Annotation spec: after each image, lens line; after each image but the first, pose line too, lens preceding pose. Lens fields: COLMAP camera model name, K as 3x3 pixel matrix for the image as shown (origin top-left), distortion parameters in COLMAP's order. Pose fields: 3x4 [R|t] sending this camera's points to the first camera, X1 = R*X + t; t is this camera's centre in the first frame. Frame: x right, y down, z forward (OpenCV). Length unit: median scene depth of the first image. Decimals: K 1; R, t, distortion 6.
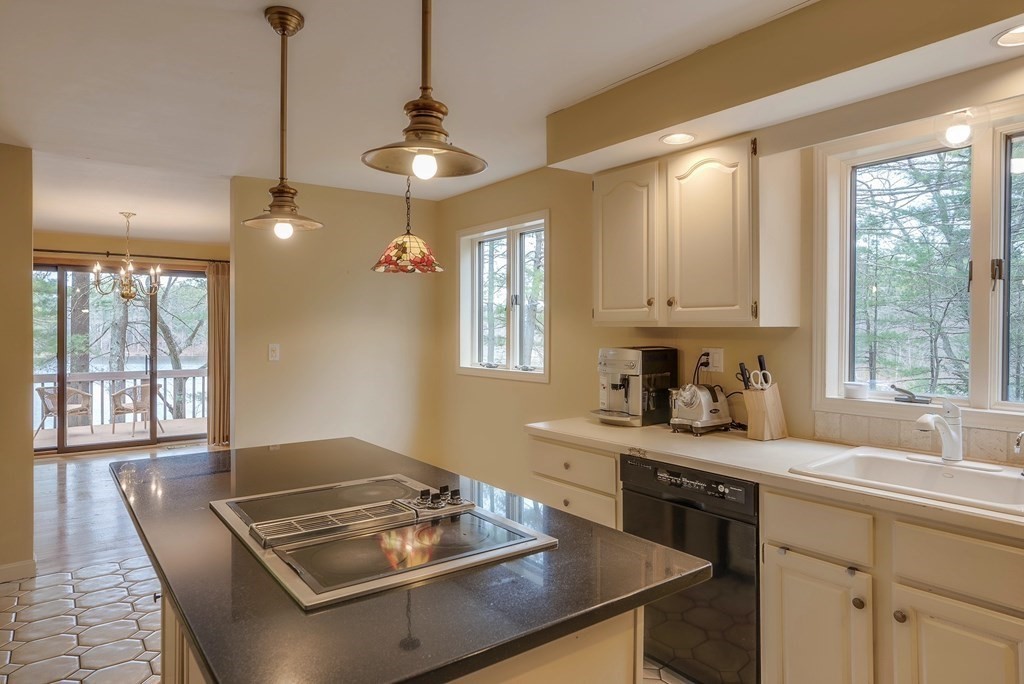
lens RADIAL K [[619.3, 0, 501.4], [0, 619.3, 327.3], [0, 0, 1]] dist [0.022587, -0.000032]
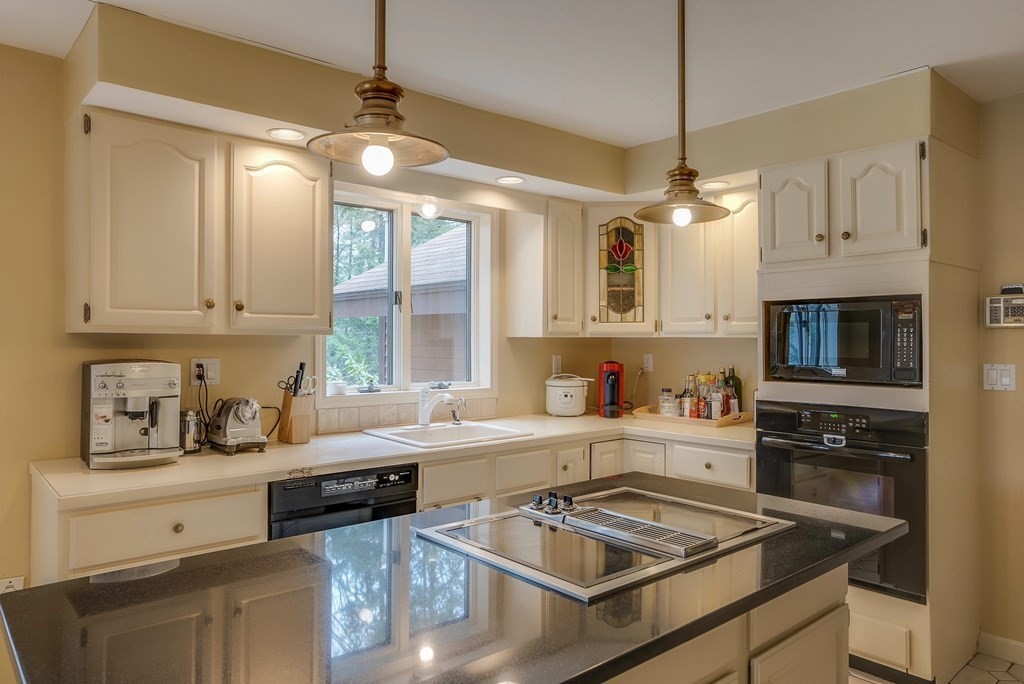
lens RADIAL K [[695.2, 0, 508.5], [0, 695.2, 345.4], [0, 0, 1]] dist [-0.019308, 0.005582]
pose [[-0.067501, -0.011283, 0.997655, -0.740588], [-0.008676, 0.999905, 0.010721, 0.000574], [-0.997681, -0.007931, -0.067593, 0.696400]]
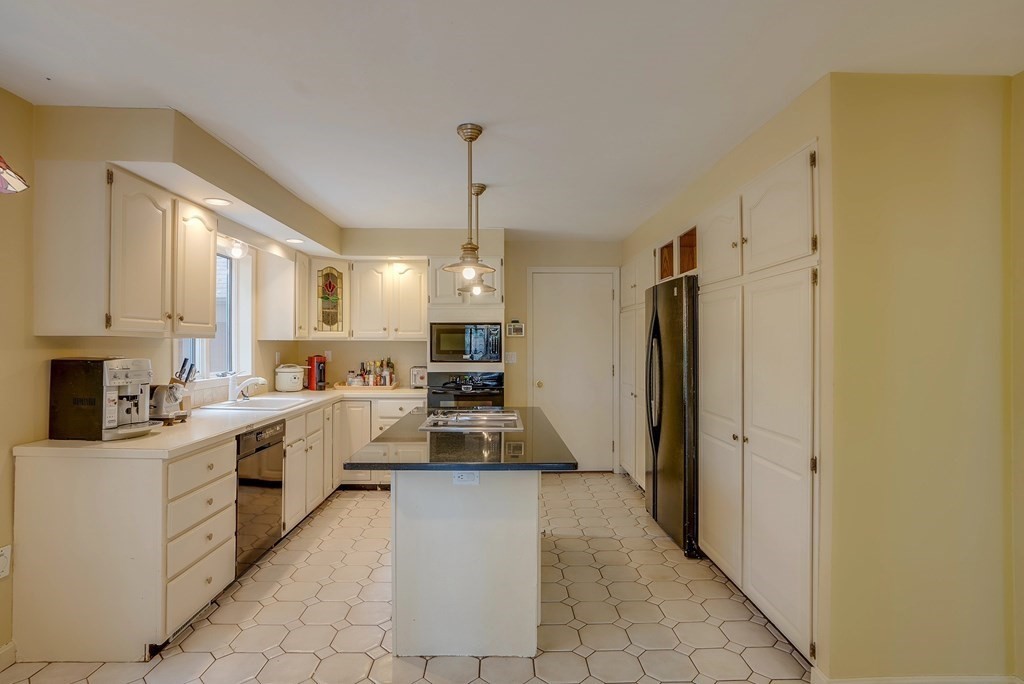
lens RADIAL K [[556.7, 0, 511.0], [0, 556.7, 340.8], [0, 0, 1]] dist [-0.028065, 0.013789]
pose [[-0.816413, -0.001767, 0.577466, -0.902884], [-0.007618, 0.999941, -0.007710, 0.008488], [-0.577418, -0.010693, -0.816379, 1.535862]]
